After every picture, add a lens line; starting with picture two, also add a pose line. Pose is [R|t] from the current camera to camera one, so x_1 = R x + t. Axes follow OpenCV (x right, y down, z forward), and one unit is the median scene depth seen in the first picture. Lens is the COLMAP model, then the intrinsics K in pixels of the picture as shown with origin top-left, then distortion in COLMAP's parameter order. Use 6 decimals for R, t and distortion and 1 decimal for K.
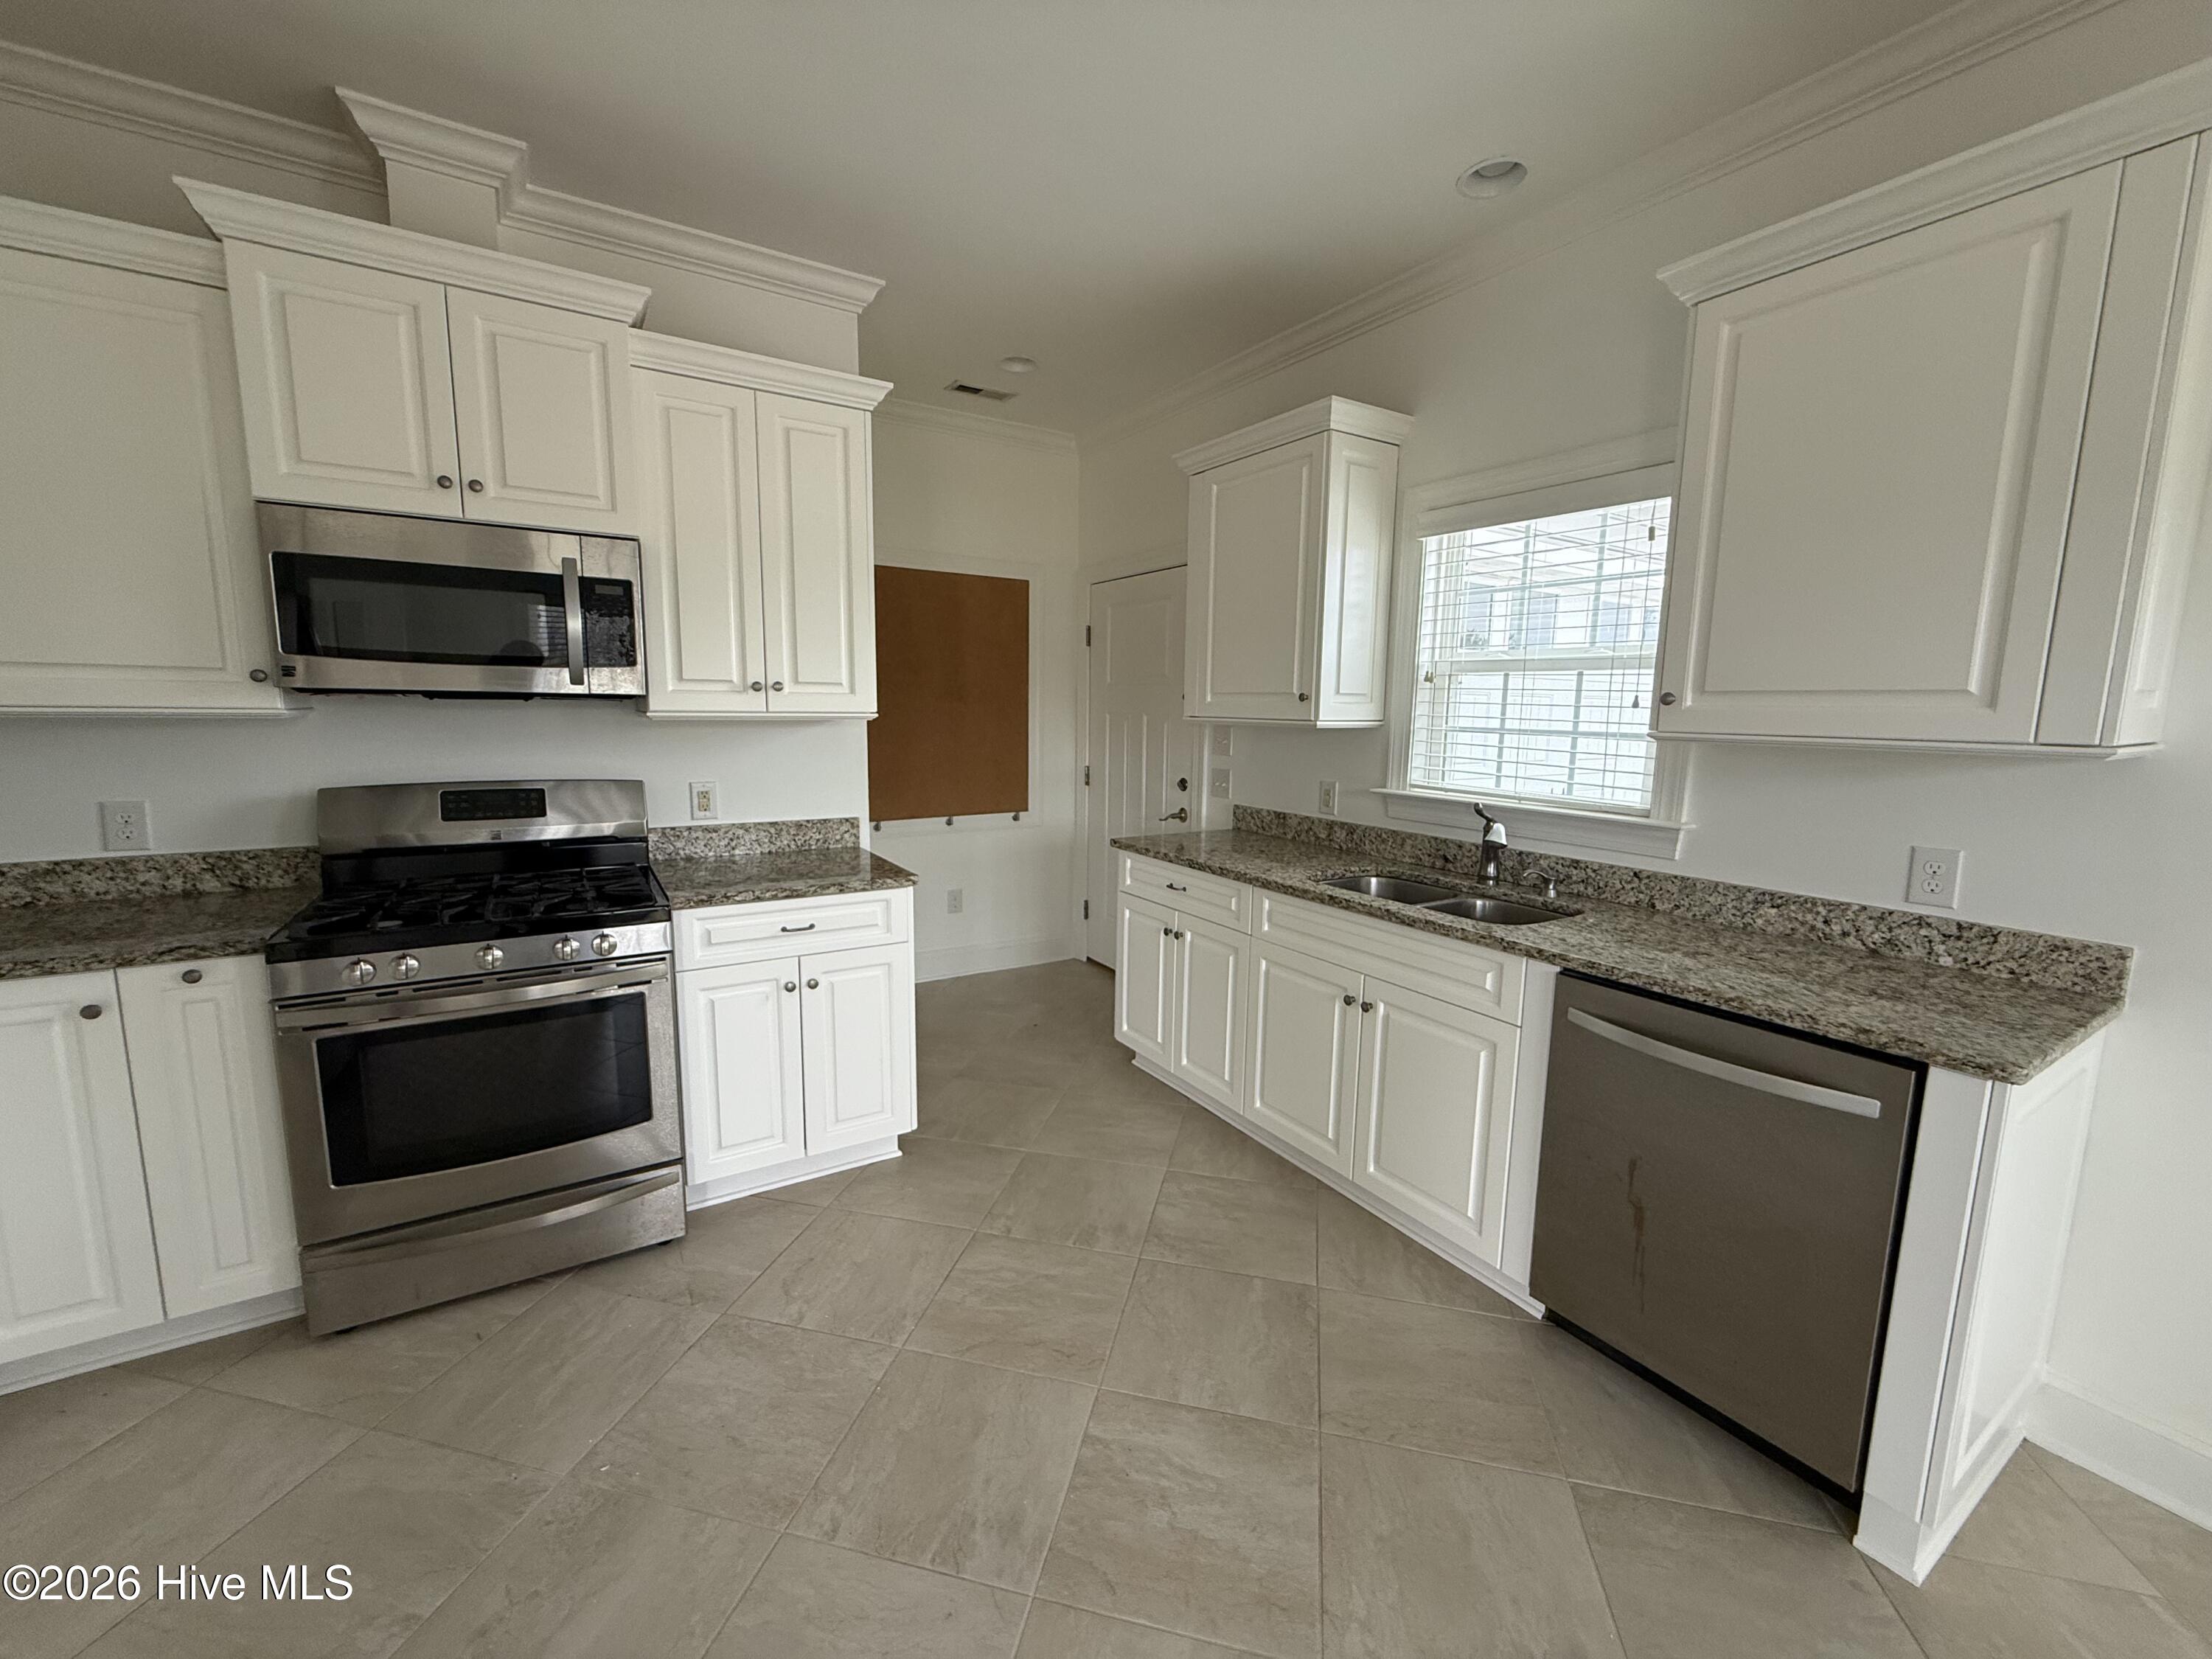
lens RADIAL K [[878.9, 0, 1102.5], [0, 878.9, 827.0], [0, 0, 1]] dist [-0.000692, -0.000096]
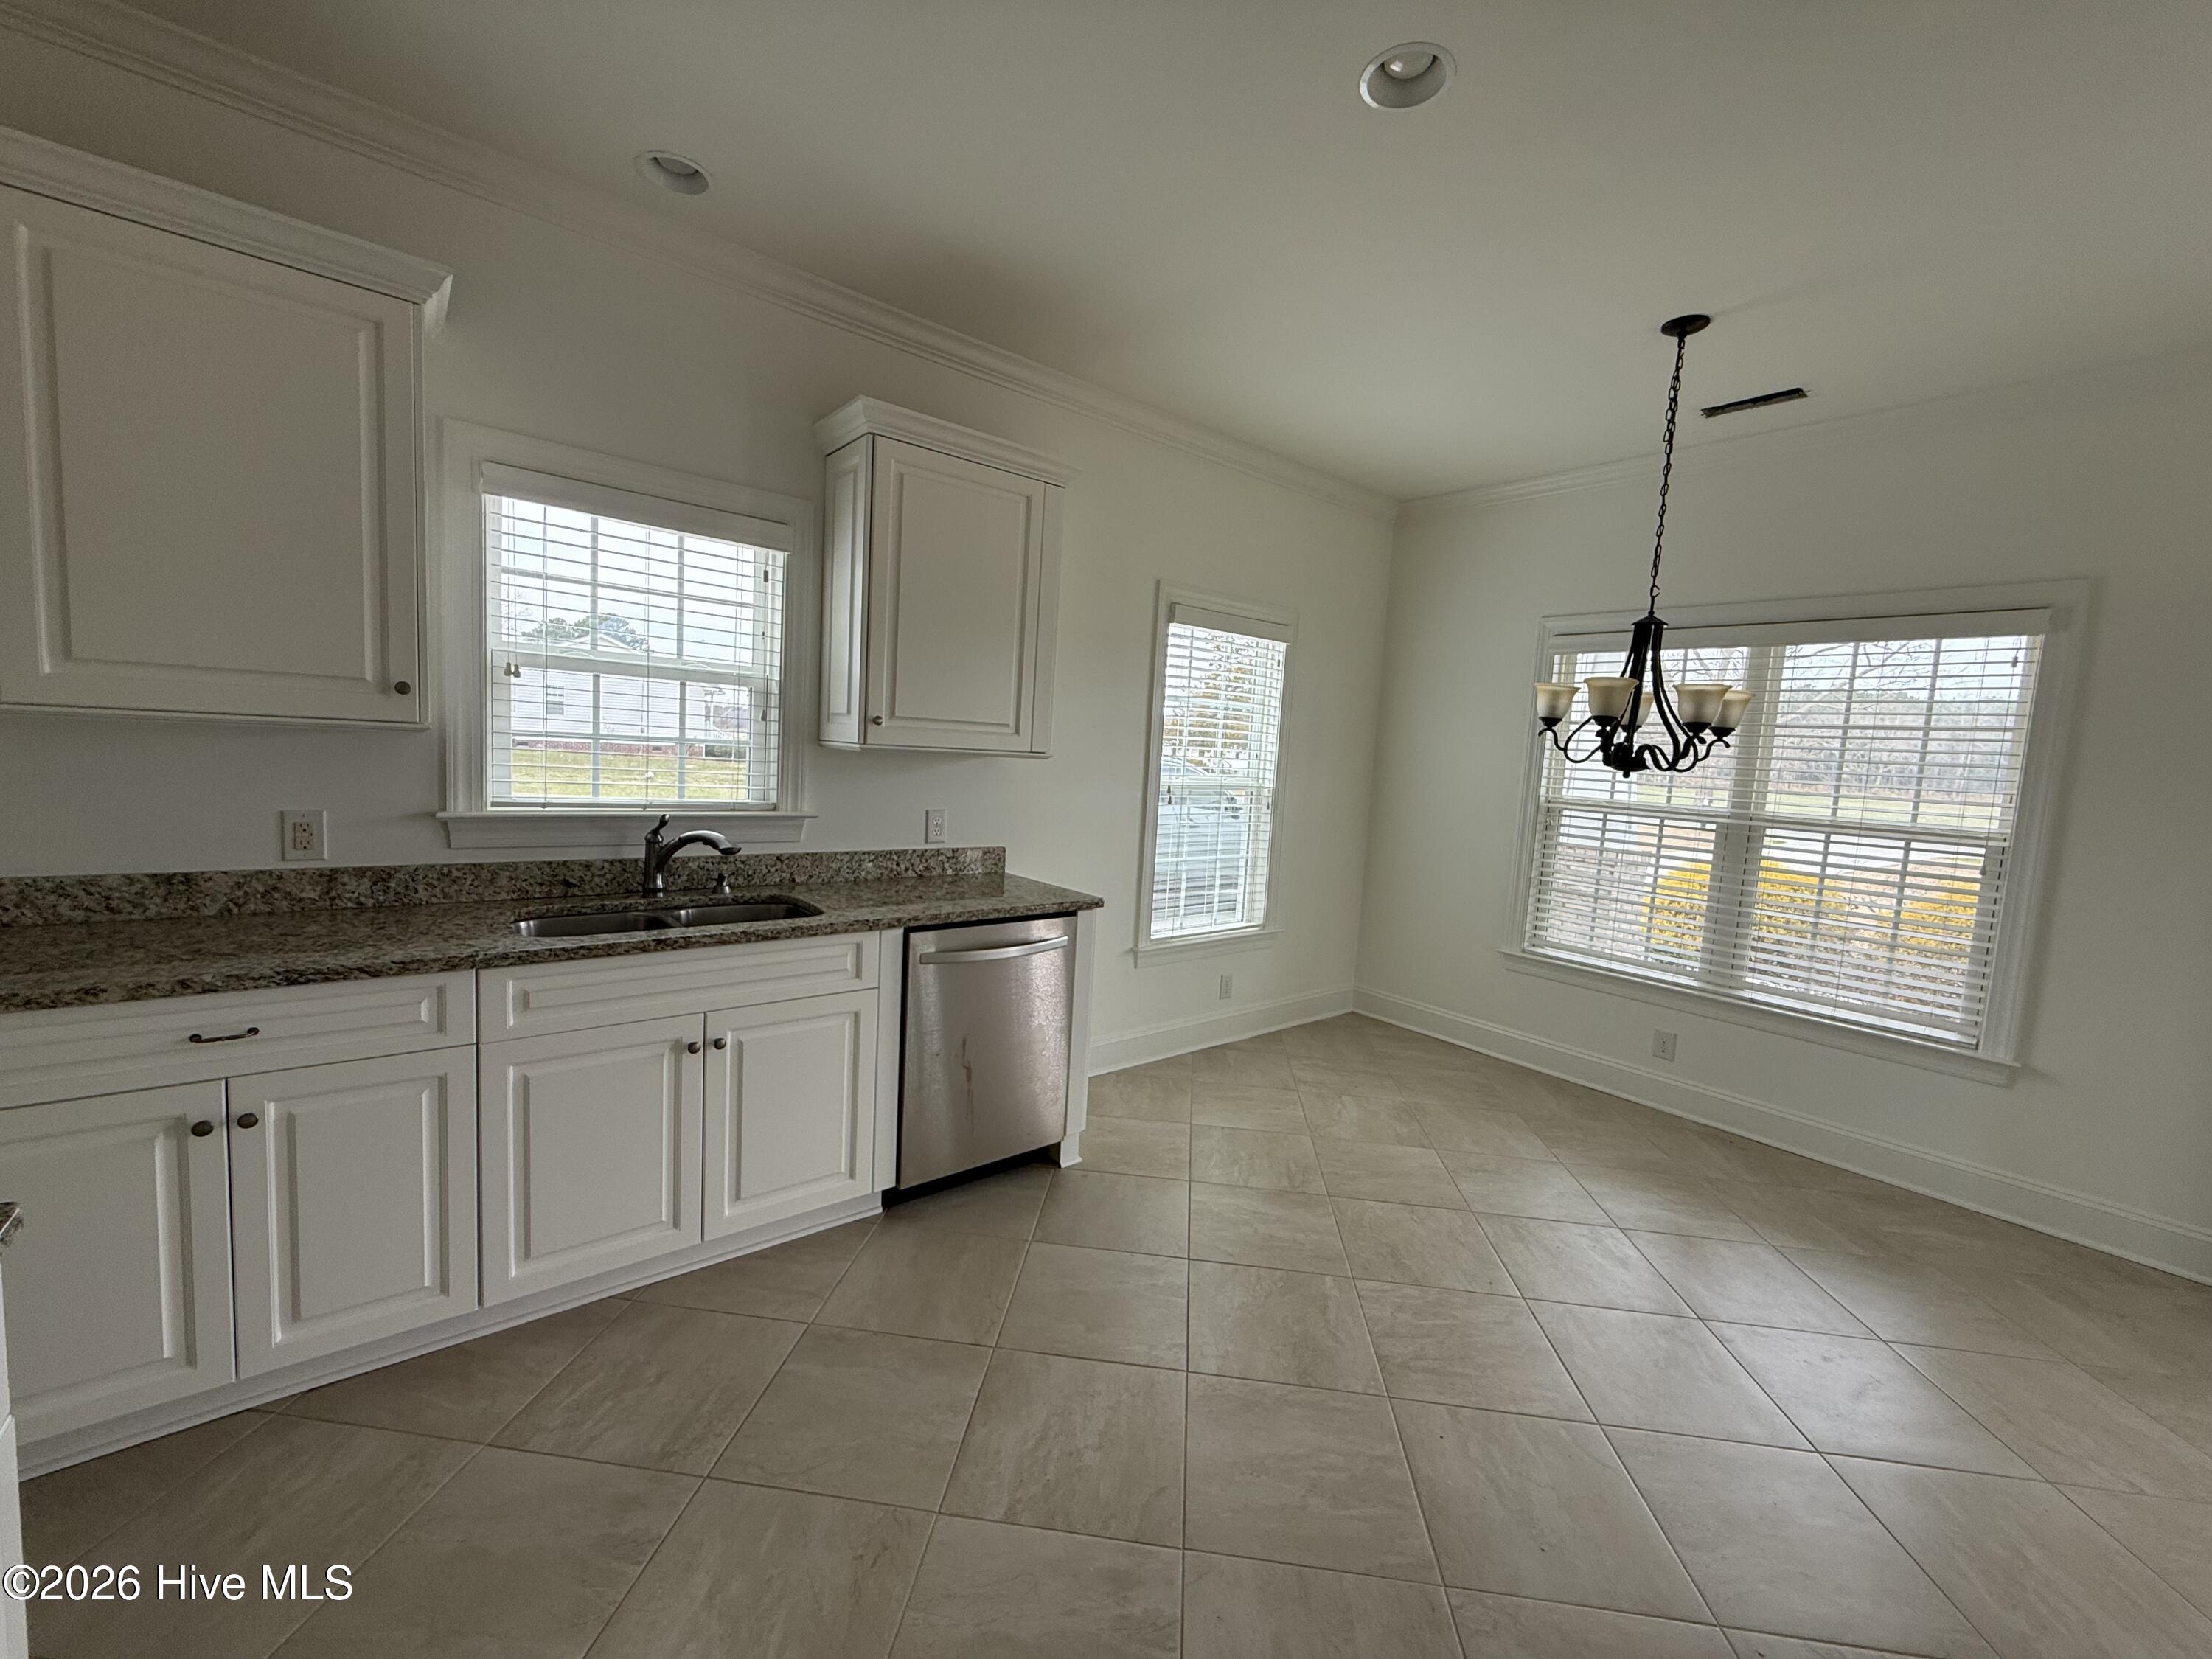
lens RADIAL K [[878.9, 0, 1102.5], [0, 878.9, 827.0], [0, 0, 1]] dist [-0.000692, -0.000096]
pose [[-0.122375, -0.109498, 0.986425, -0.620964], [0.083040, 0.989281, 0.120117, -0.094472], [-0.989004, 0.096612, -0.111971, 0.670878]]
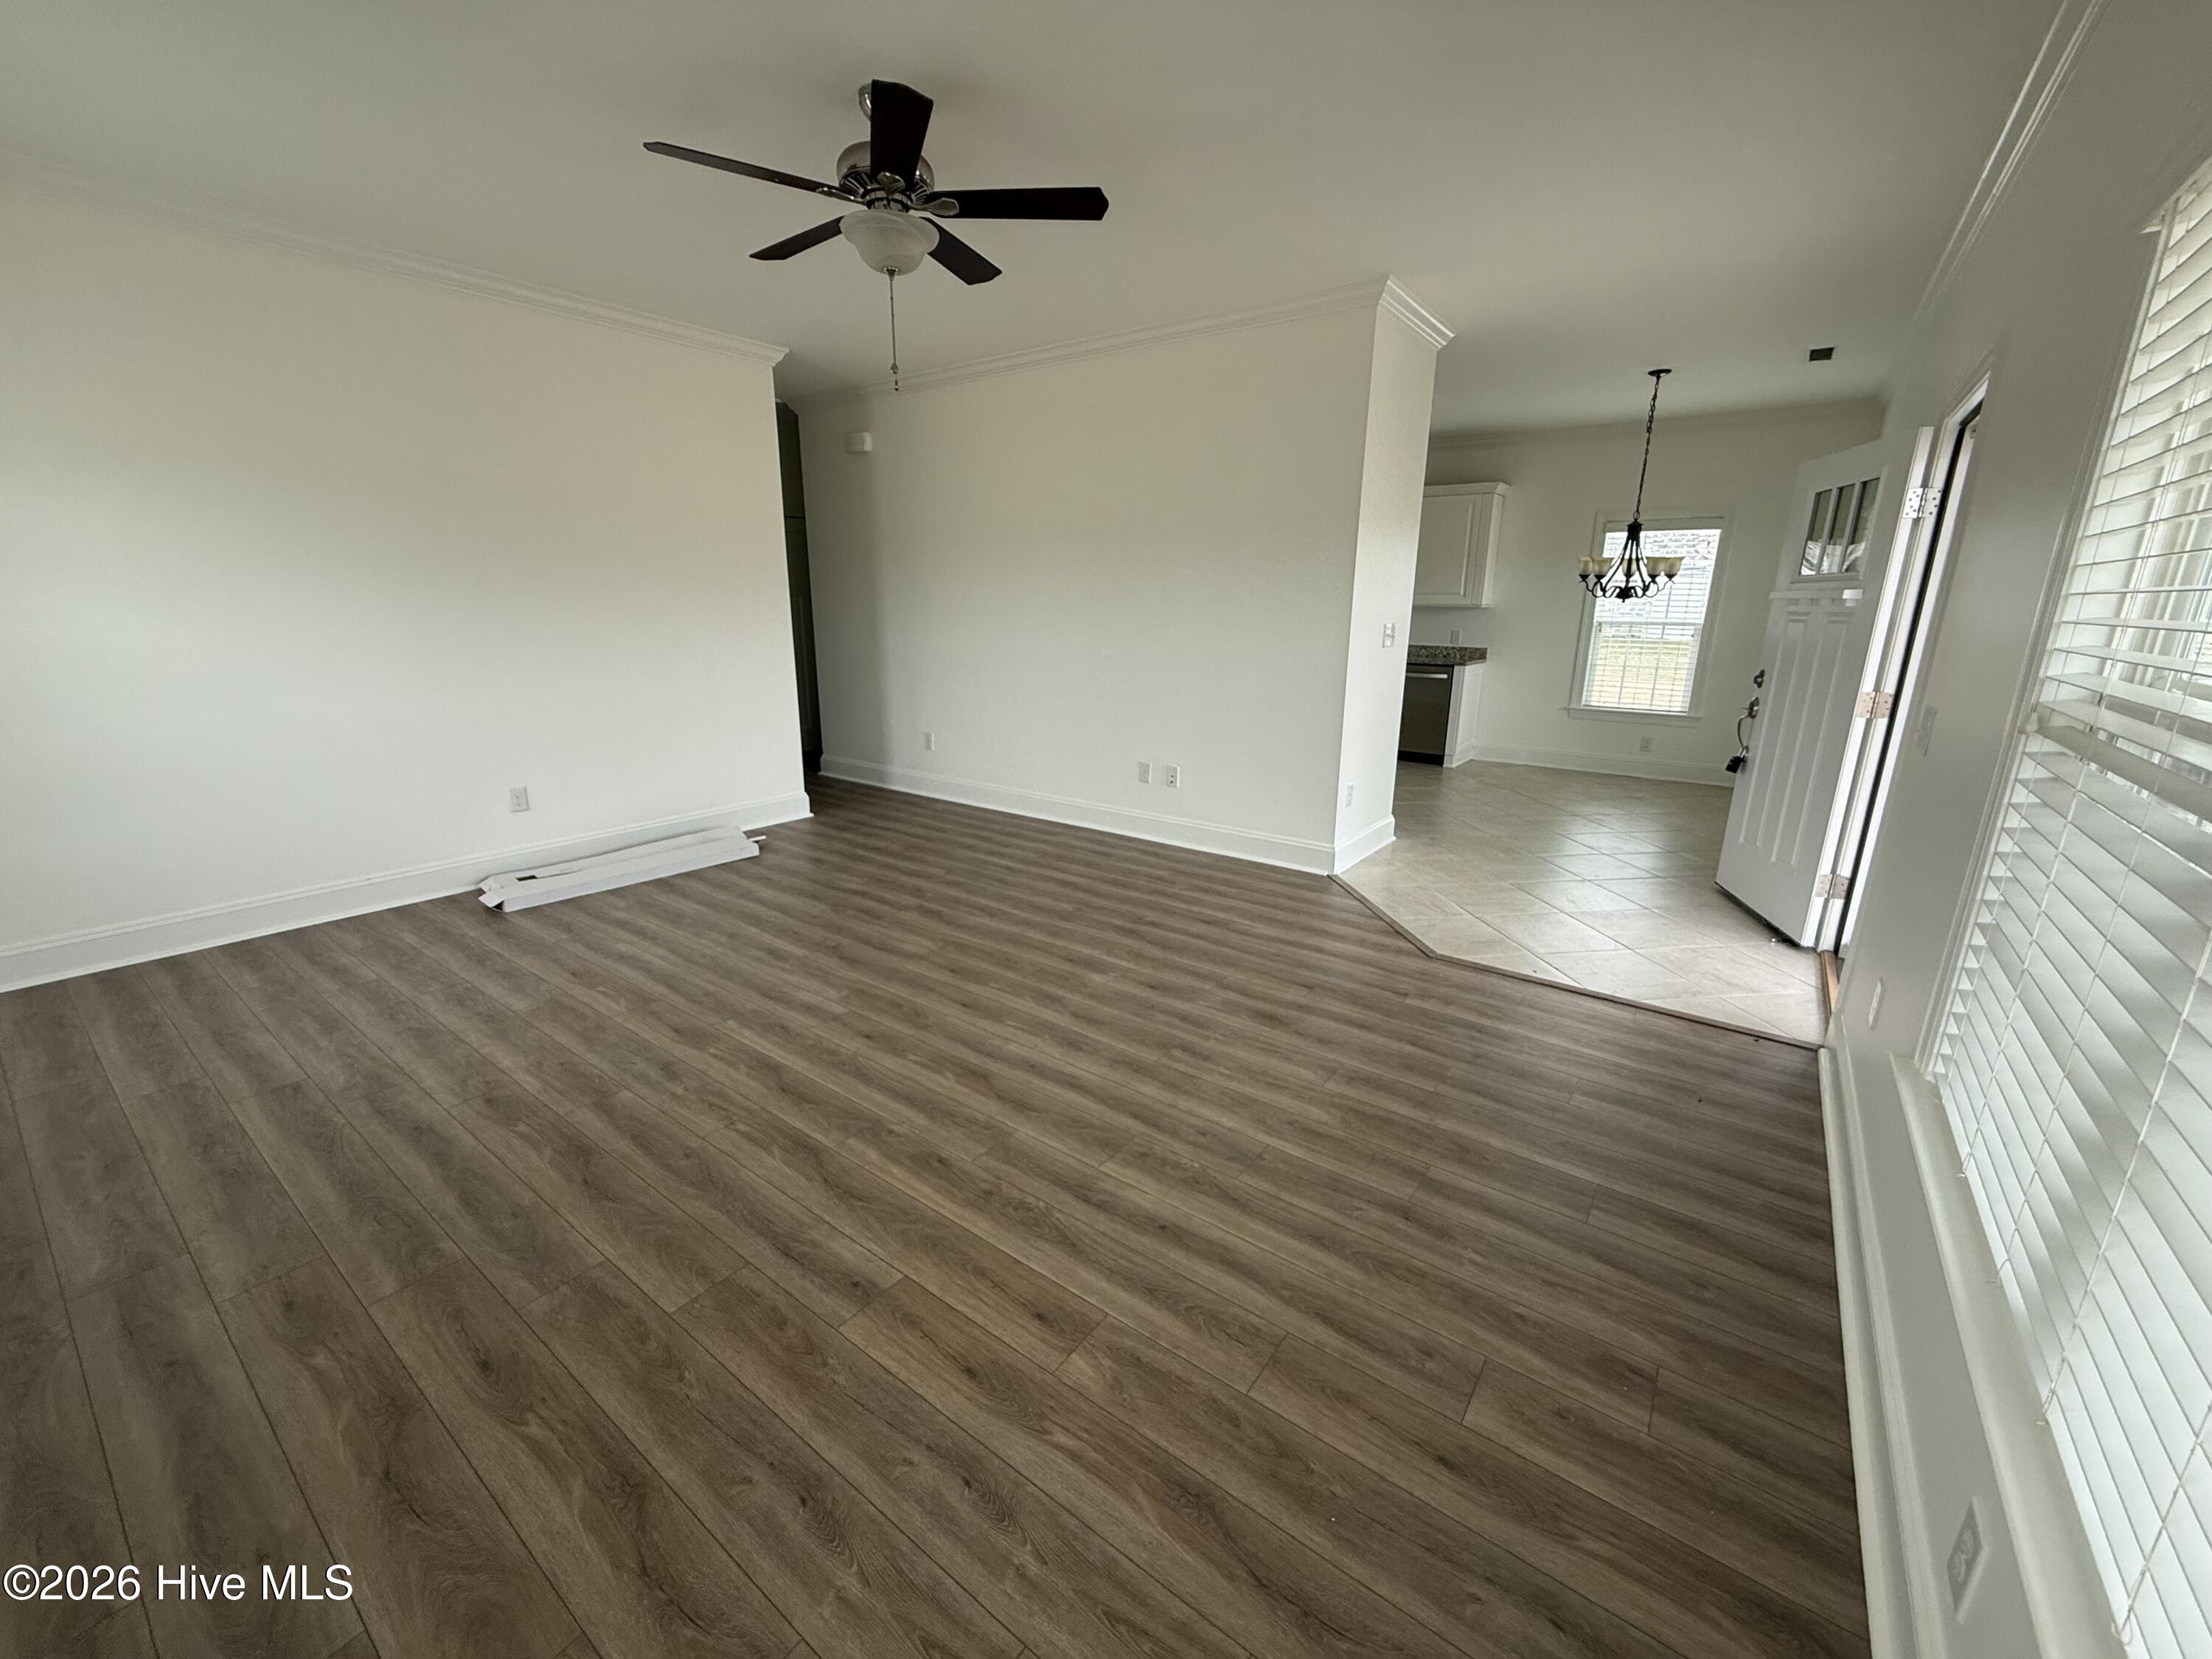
lens RADIAL K [[875.6, 0, 1110.3], [0, 875.6, 831.3], [0, 0, 1]] dist [0.000500, 0.000401]
pose [[0.932114, -0.095282, 0.349407, -1.735554], [0.052360, 0.990090, 0.130312, 0.270410], [-0.358361, -0.103170, 0.927865, -1.930039]]
